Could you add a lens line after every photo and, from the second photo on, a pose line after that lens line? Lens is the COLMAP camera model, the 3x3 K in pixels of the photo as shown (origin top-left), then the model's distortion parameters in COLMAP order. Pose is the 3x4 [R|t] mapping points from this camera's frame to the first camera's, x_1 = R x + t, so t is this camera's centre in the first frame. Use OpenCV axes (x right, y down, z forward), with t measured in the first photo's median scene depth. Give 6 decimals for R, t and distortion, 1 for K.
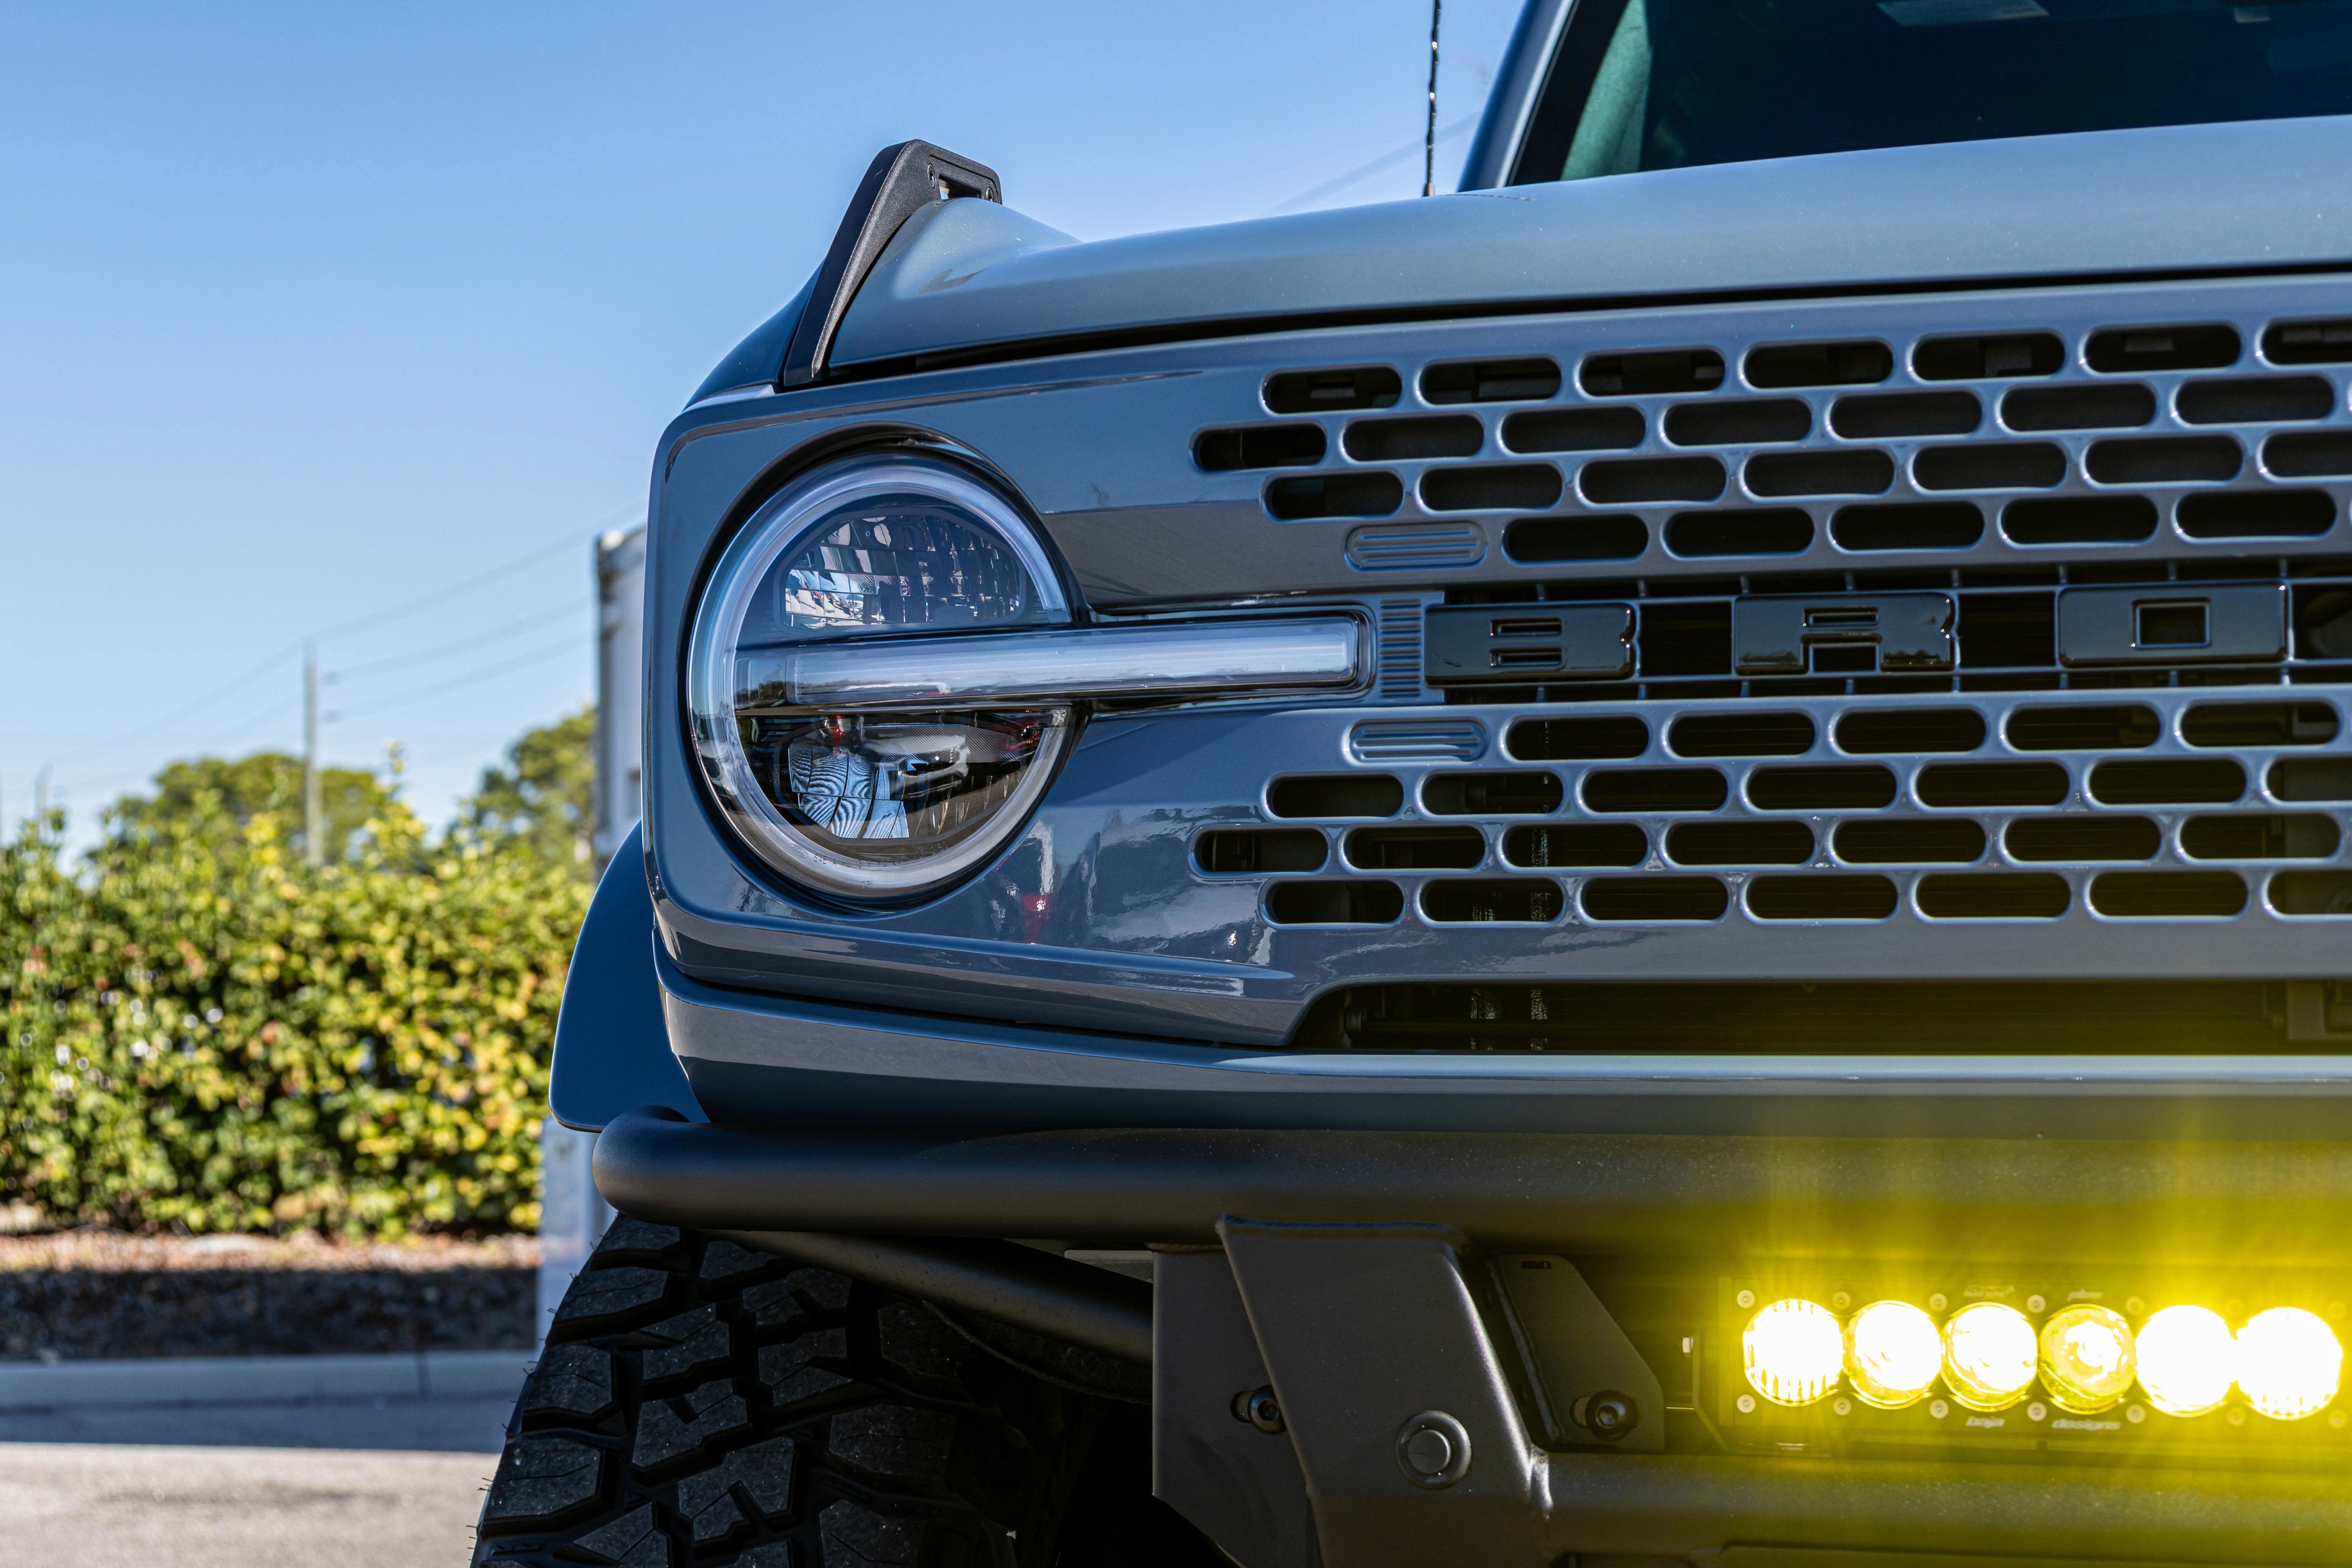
lens RADIAL K [[4503.4, 0, 1230.0], [0, 4503.4, 819.0], [0, 0, 1]] dist [0.100124, 0.000000]
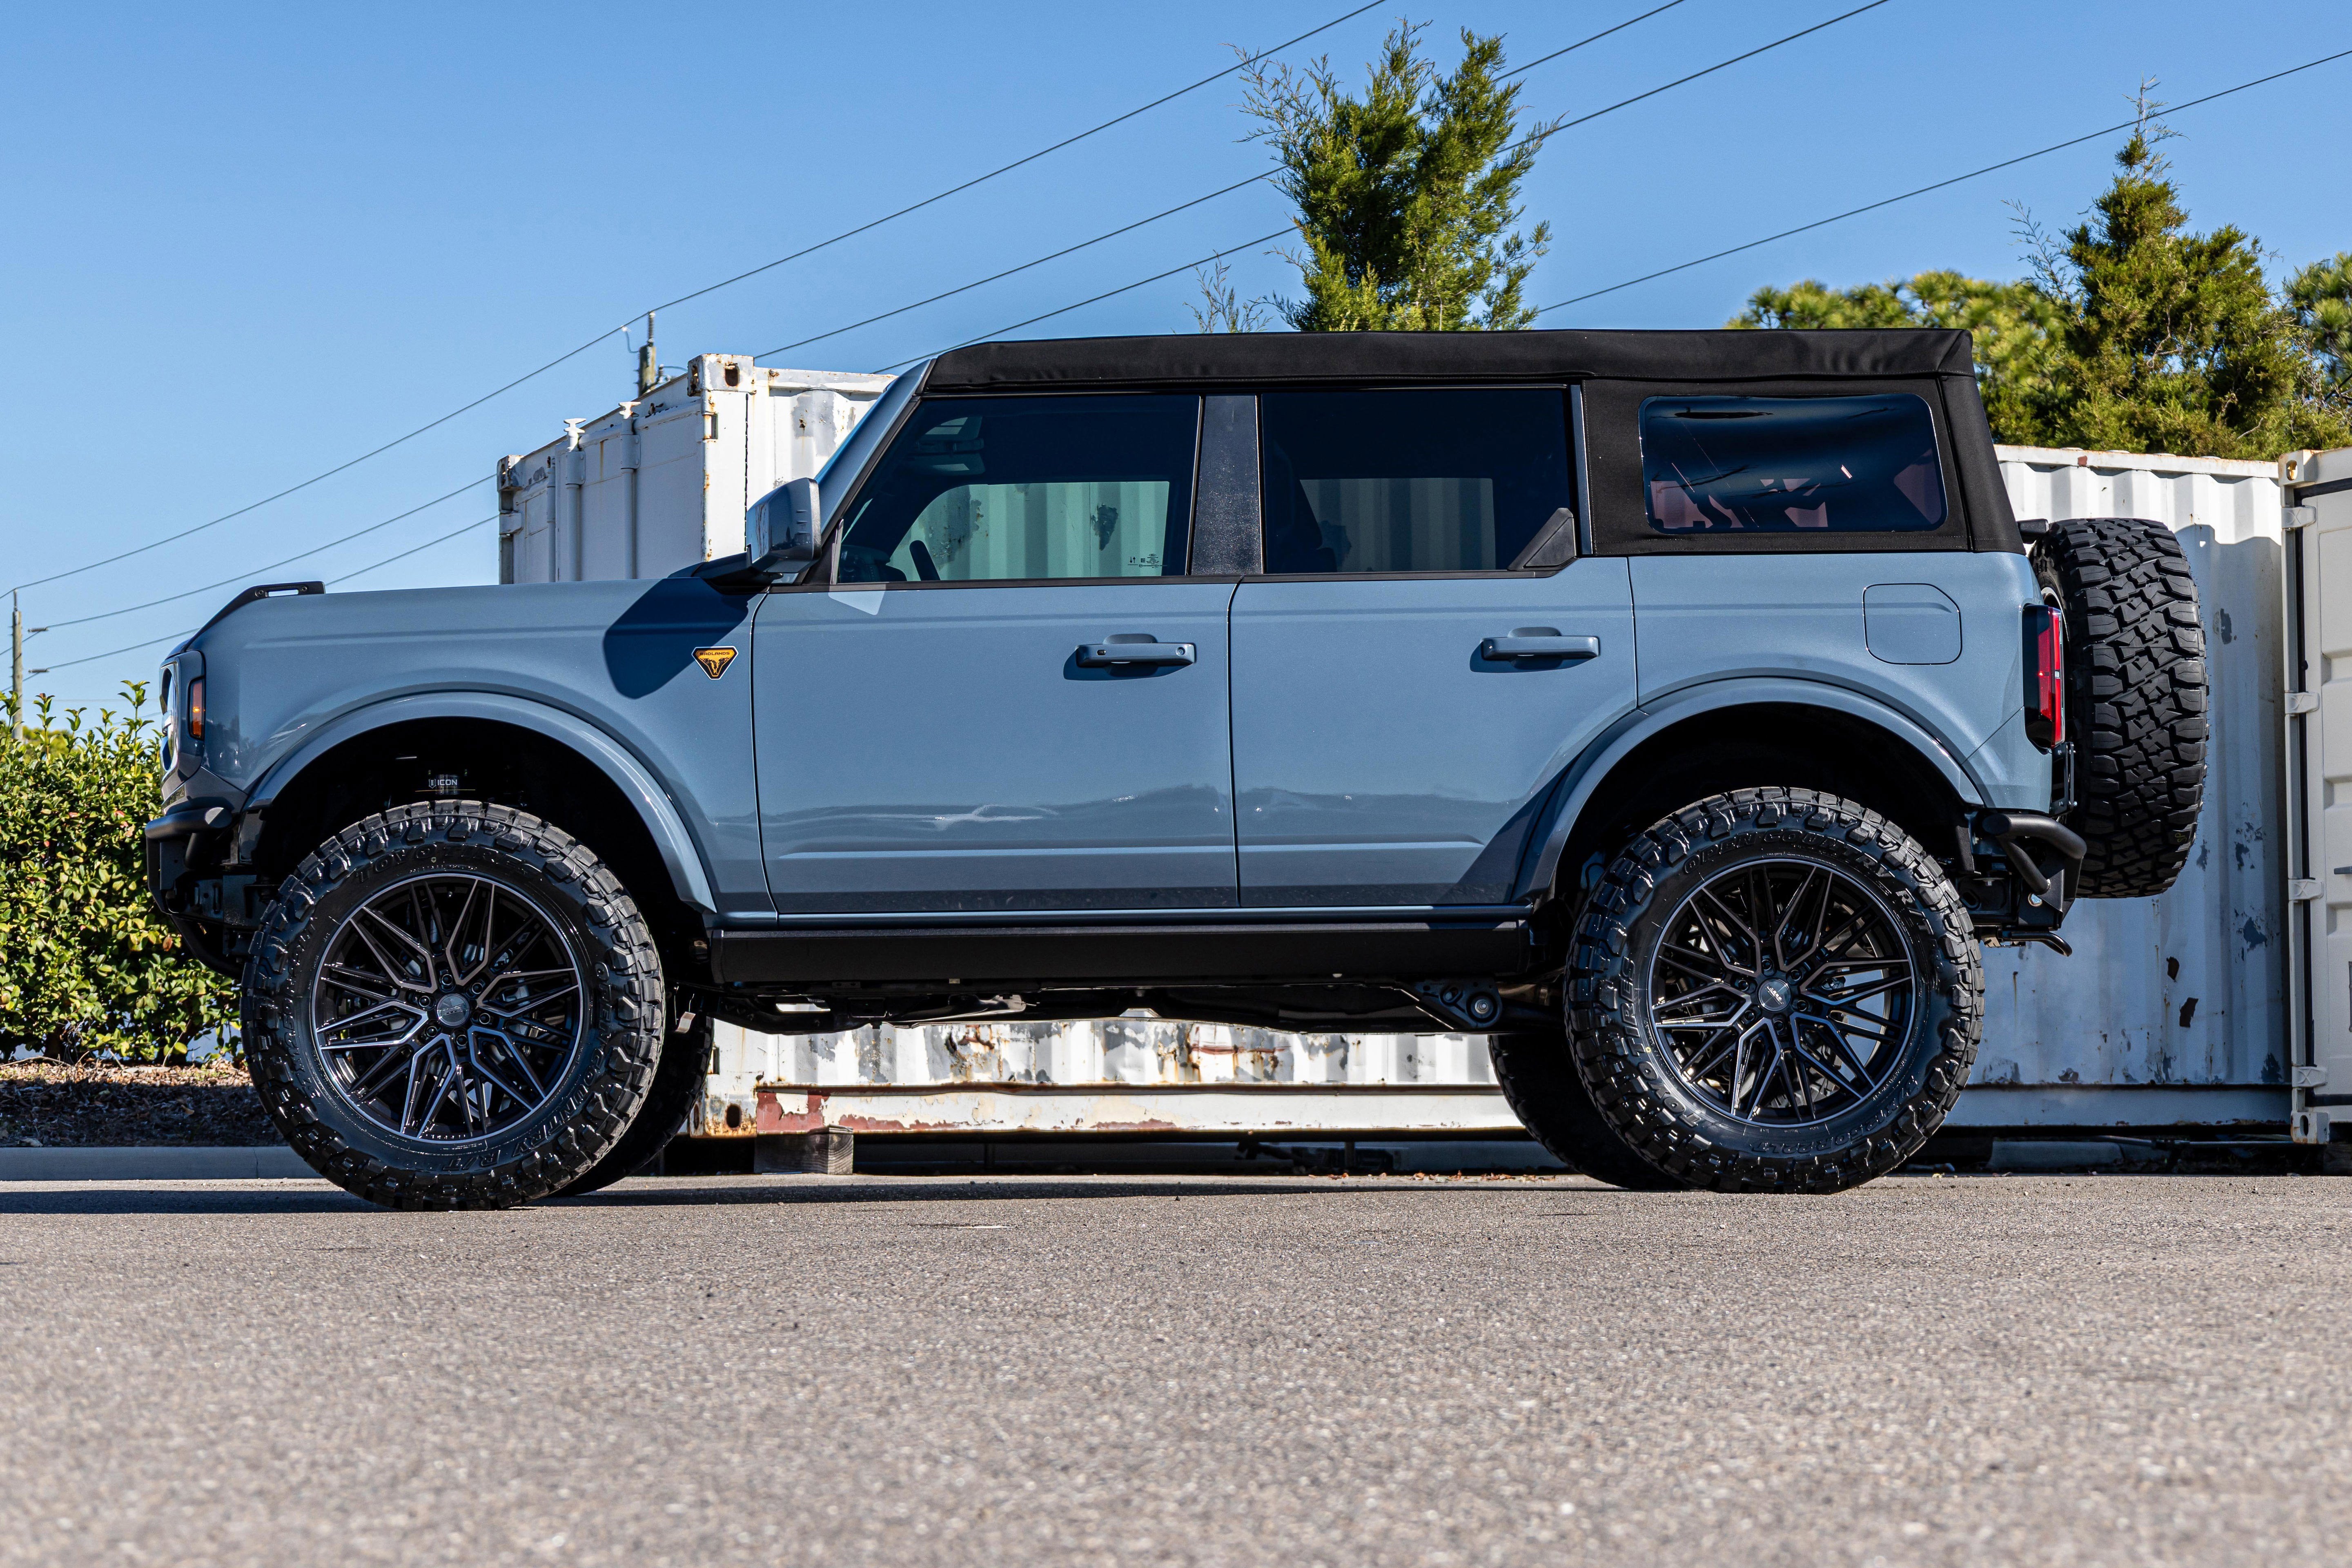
lens RADIAL K [[5462.3, 0, 1116.1], [0, 5462.3, 841.7], [0, 0, 1]] dist [-0.022309, 0.000000]
pose [[0.999627, 0.002483, 0.027182, -0.081590], [-0.002518, 0.999996, 0.001266, 0.228415], [-0.027178, -0.001334, 0.999630, -2.847066]]
